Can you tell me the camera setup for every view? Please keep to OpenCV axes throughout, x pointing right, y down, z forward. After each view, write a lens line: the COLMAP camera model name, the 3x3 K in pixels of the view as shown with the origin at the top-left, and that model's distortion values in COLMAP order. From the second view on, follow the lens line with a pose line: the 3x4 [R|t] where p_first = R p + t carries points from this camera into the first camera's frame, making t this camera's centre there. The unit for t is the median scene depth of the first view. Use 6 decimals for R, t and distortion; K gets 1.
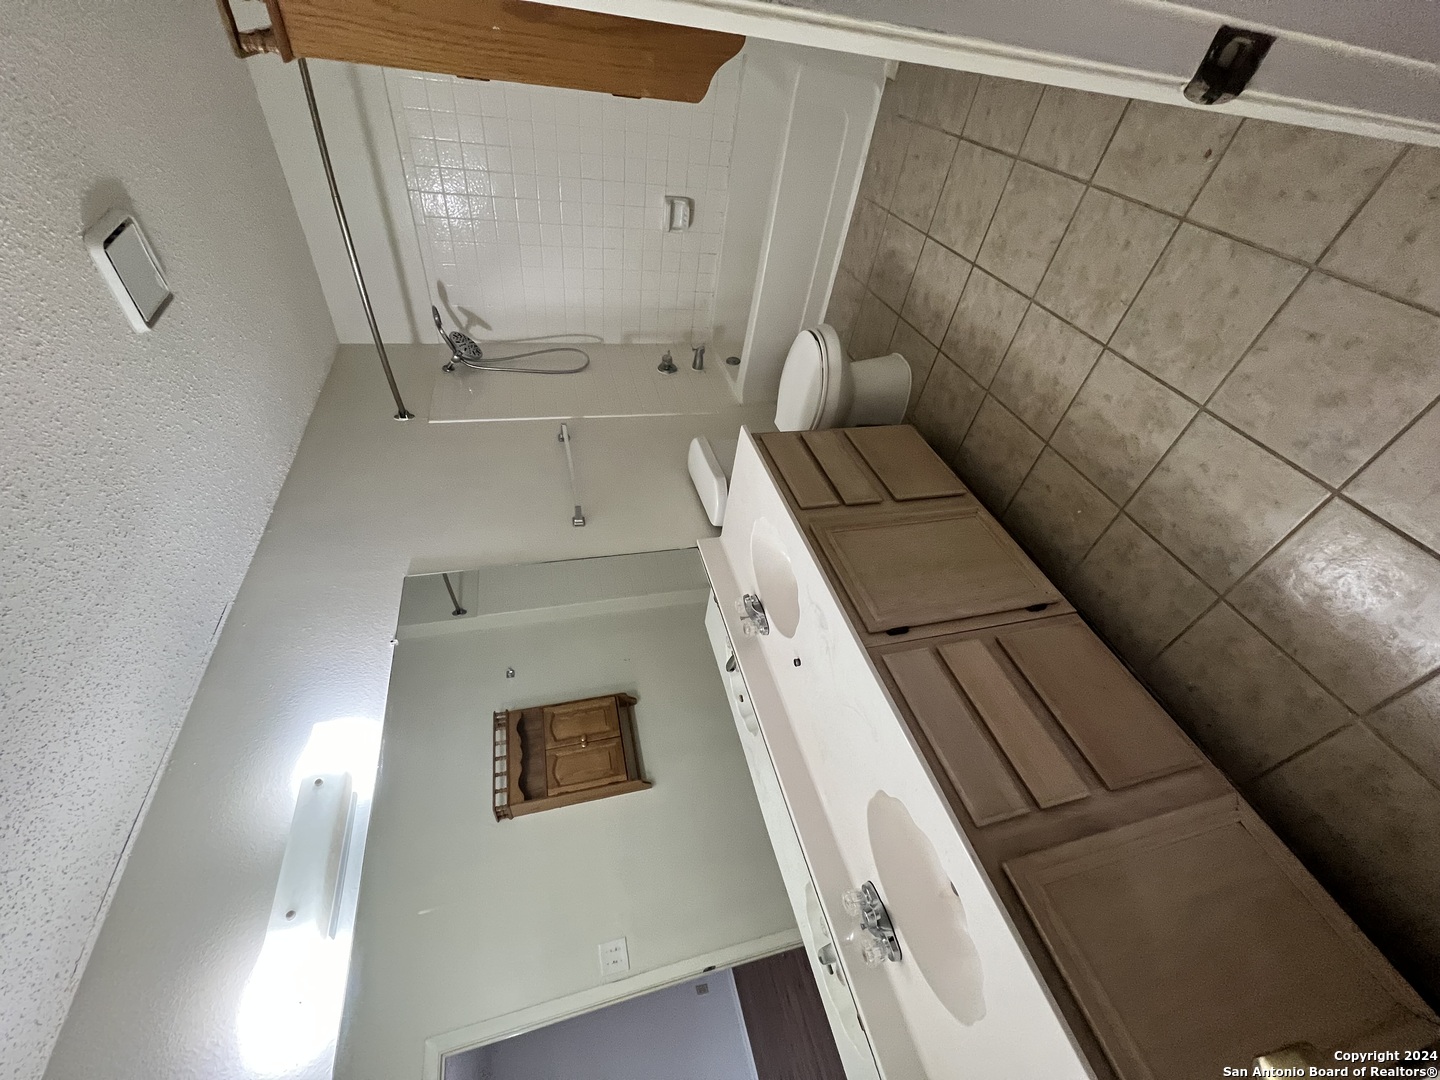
lens RADIAL K [[576.1, 0, 719.9], [0, 576.1, 546.7], [0, 0, 1]] dist [-0.000927, -0.000106]
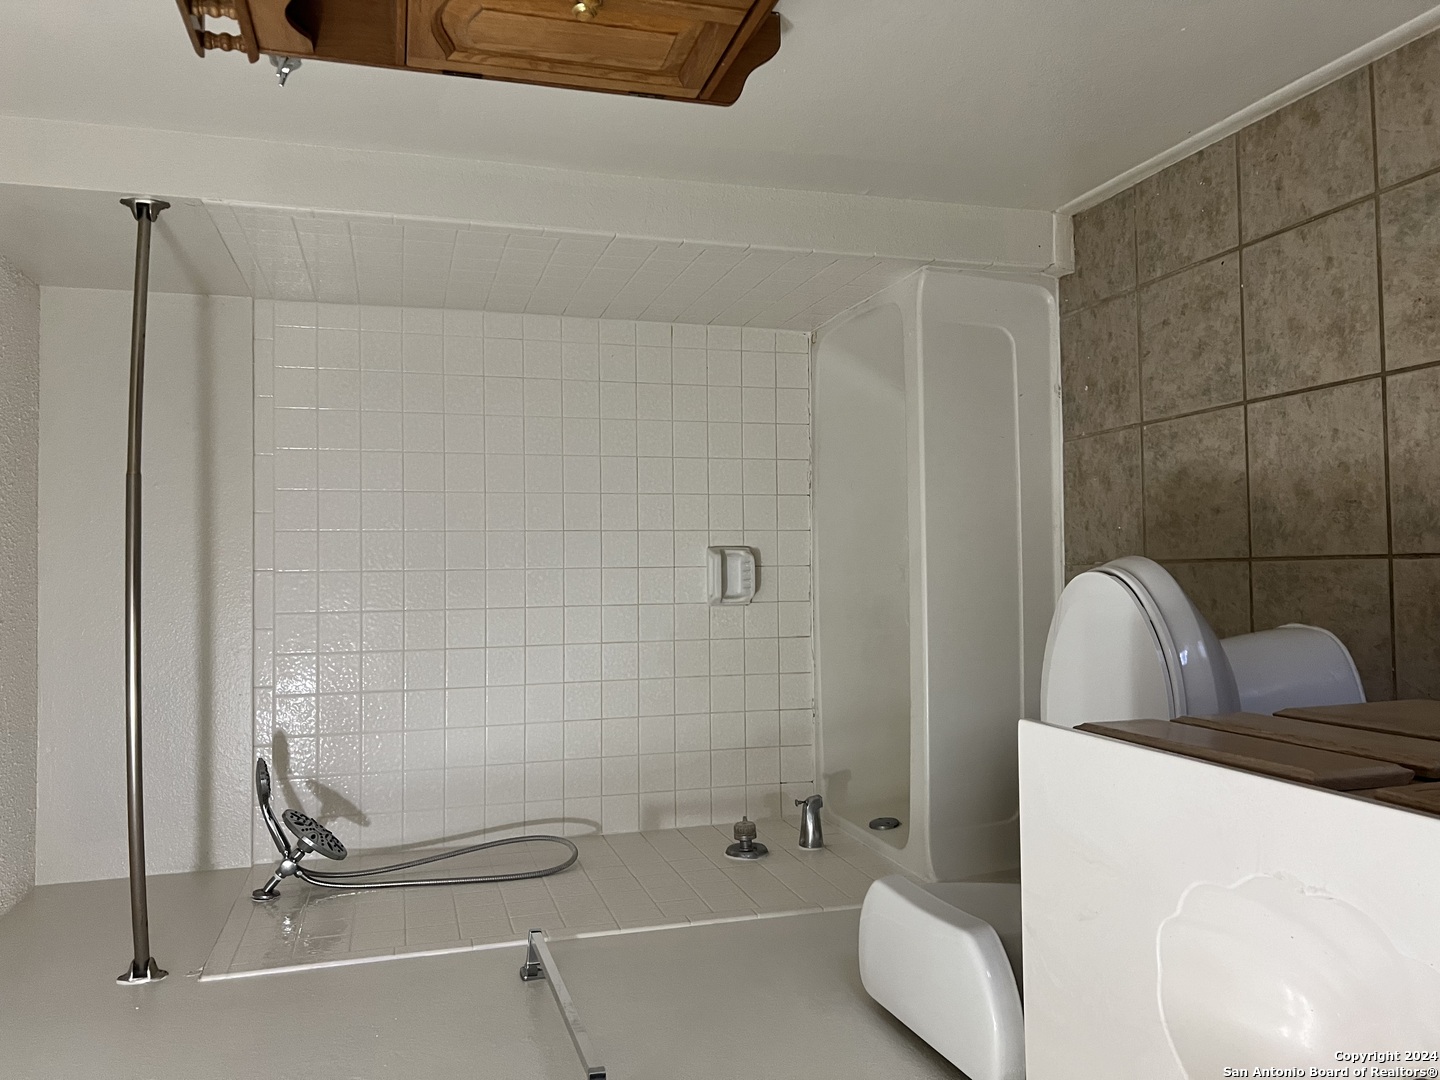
lens RADIAL K [[1093.9, 0, 716.3], [0, 1093.9, 540.0], [0, 0, 1]] dist [0.008744, -0.007774]
pose [[0.989257, -0.145174, 0.017155, -0.109128], [0.115120, 0.701329, -0.703480, 0.137829], [0.090096, 0.697898, 0.710508, 0.254385]]
